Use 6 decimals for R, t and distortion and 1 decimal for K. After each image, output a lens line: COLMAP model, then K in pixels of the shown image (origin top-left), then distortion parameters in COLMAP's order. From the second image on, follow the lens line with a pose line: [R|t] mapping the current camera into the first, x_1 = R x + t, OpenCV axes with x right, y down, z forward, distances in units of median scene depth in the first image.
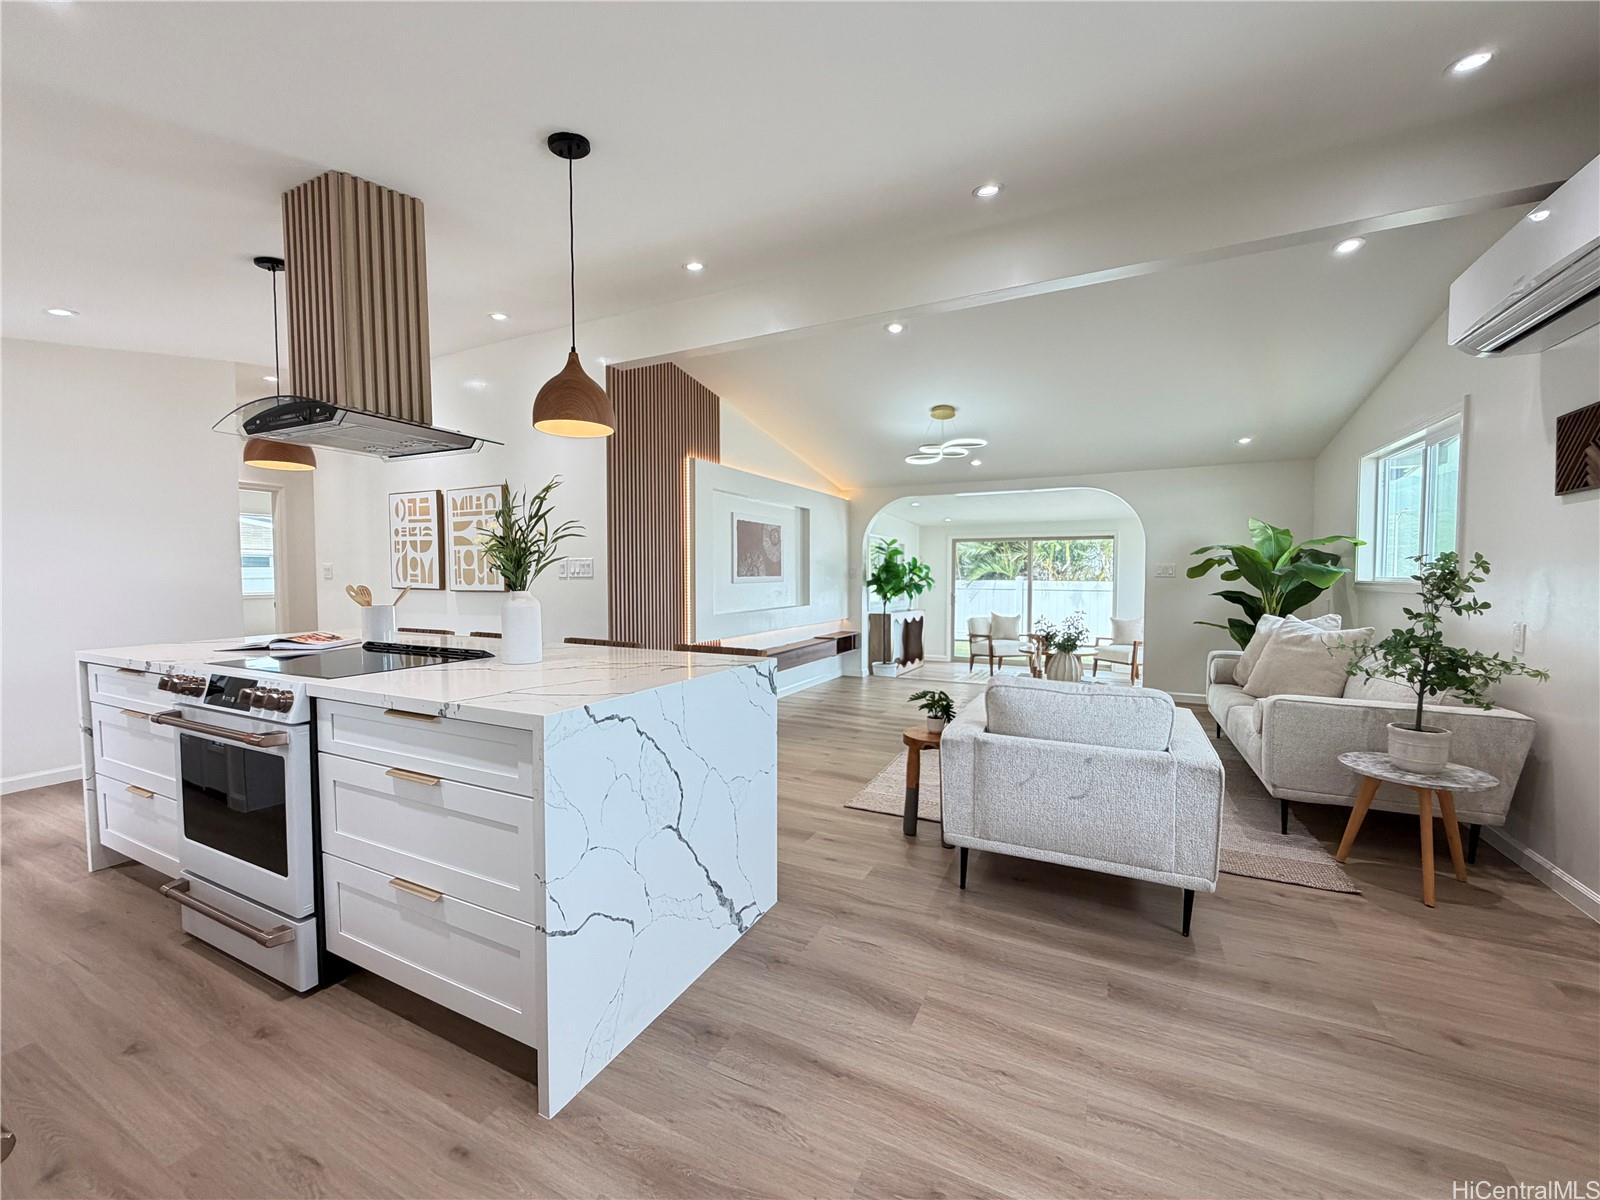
lens RADIAL K [[636.6, 0, 798.8], [0, 636.6, 601.3], [0, 0, 1]] dist [-0.001328, 0.000098]
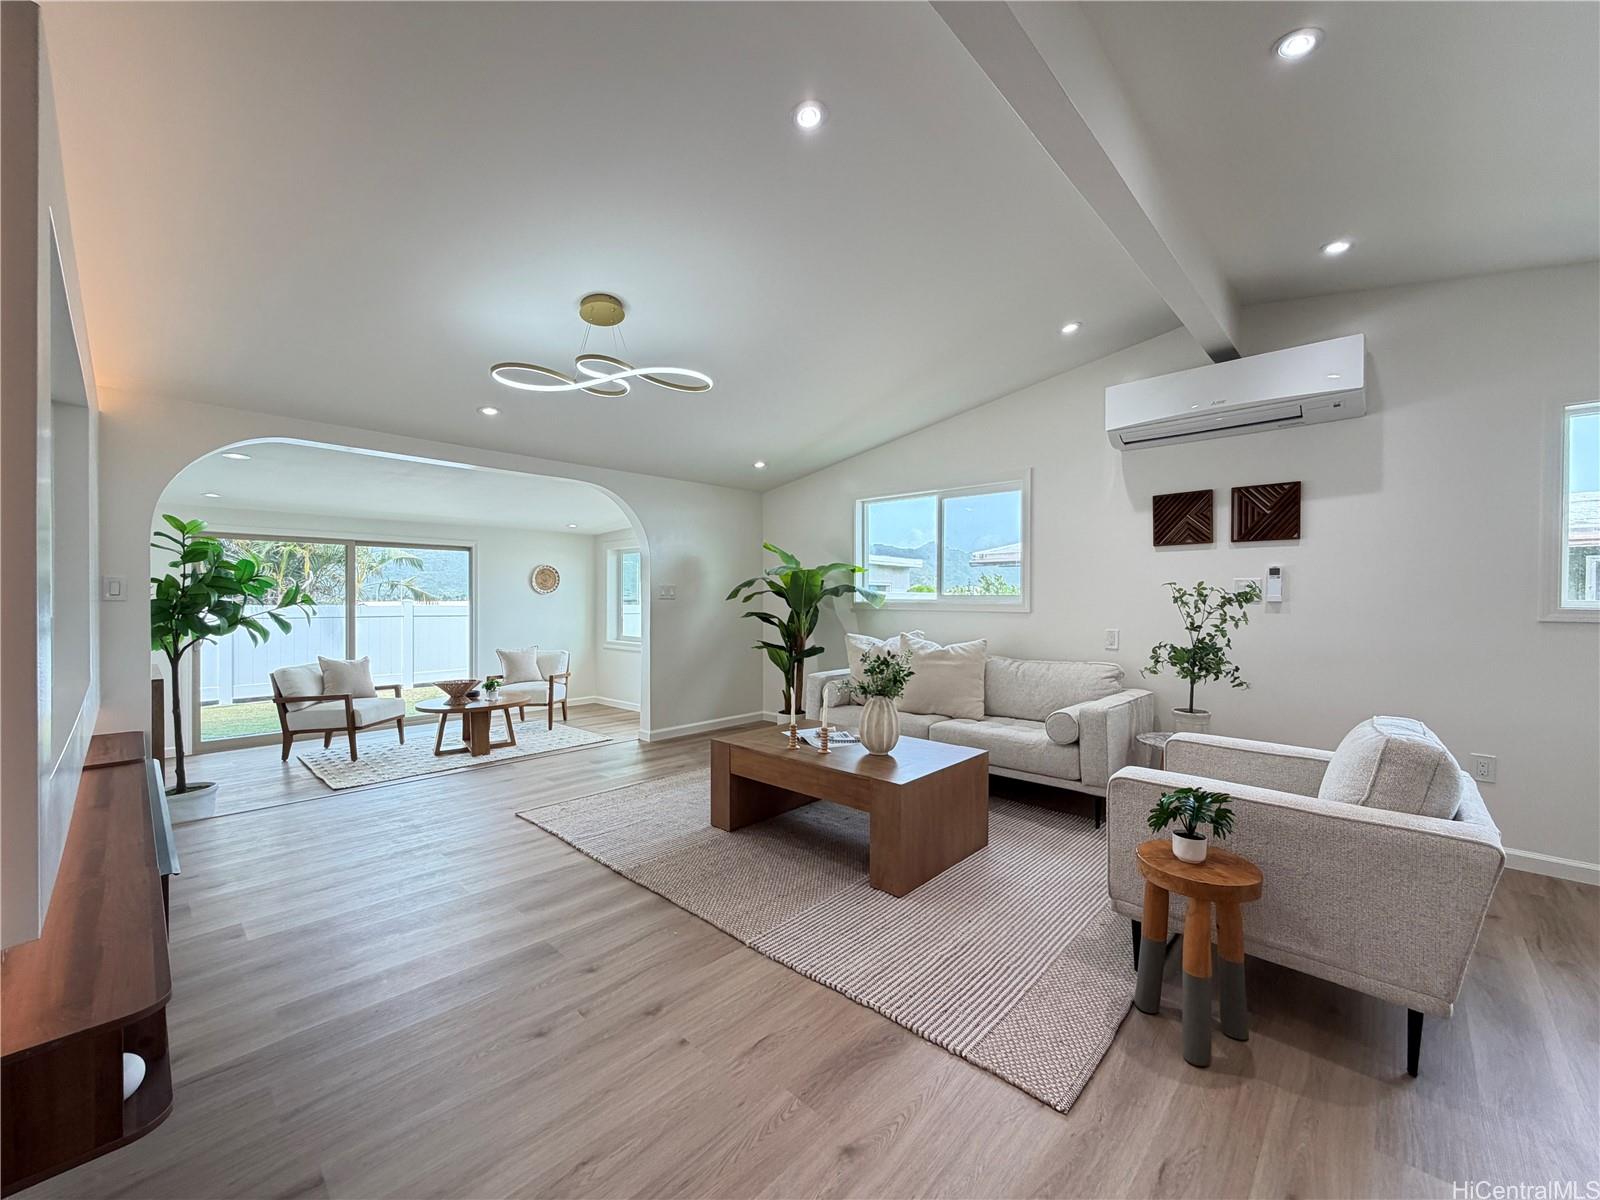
lens RADIAL K [[636.6, 0, 795.7], [0, 636.6, 602.2], [0, 0, 1]] dist [-0.001328, 0.000098]
pose [[0.294186, -0.008100, 0.955714, -0.545179], [0.038599, 0.999249, -0.003413, -0.056854], [-0.954968, 0.037894, 0.294278, 1.384435]]
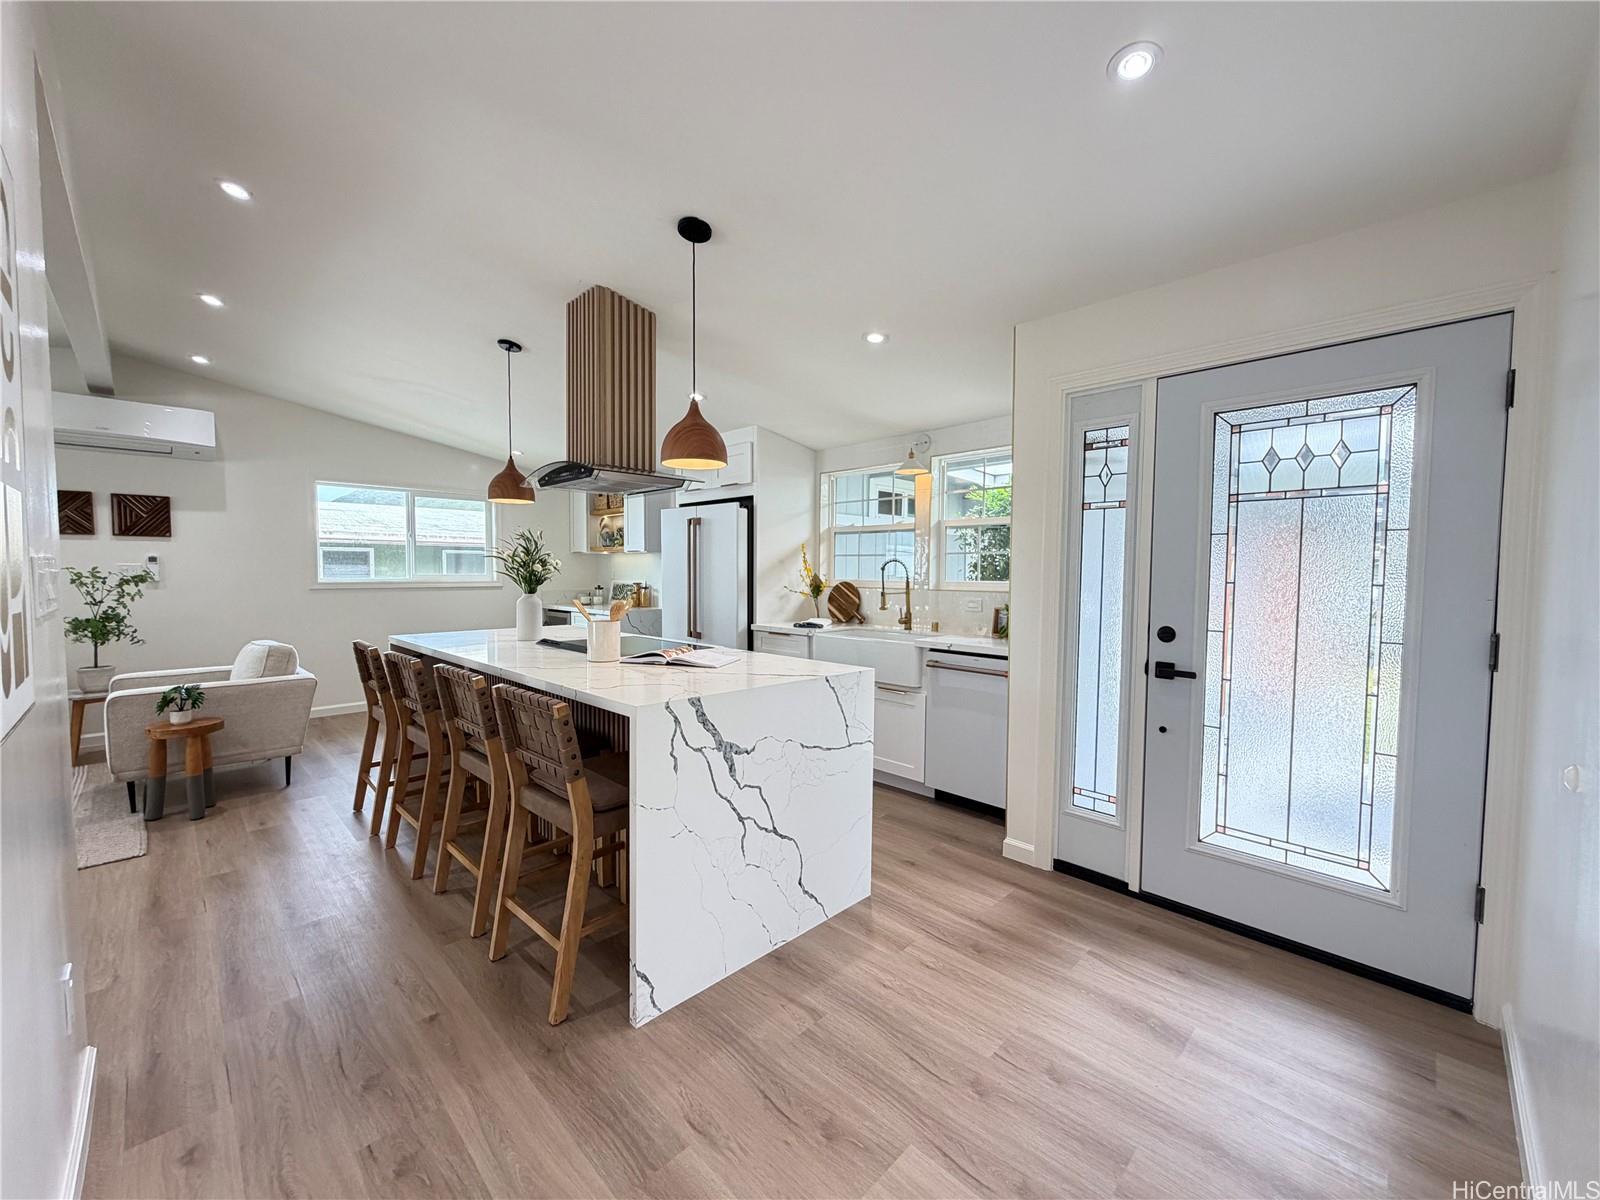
lens RADIAL K [[636.6, 0, 797.9], [0, 636.6, 597.9], [0, 0, 1]] dist [-0.001328, 0.000098]
pose [[-0.950332, -0.017866, 0.310724, -1.371093], [0.009455, 0.996233, 0.086199, -0.119364], [-0.311093, 0.084856, -0.946584, 2.017799]]
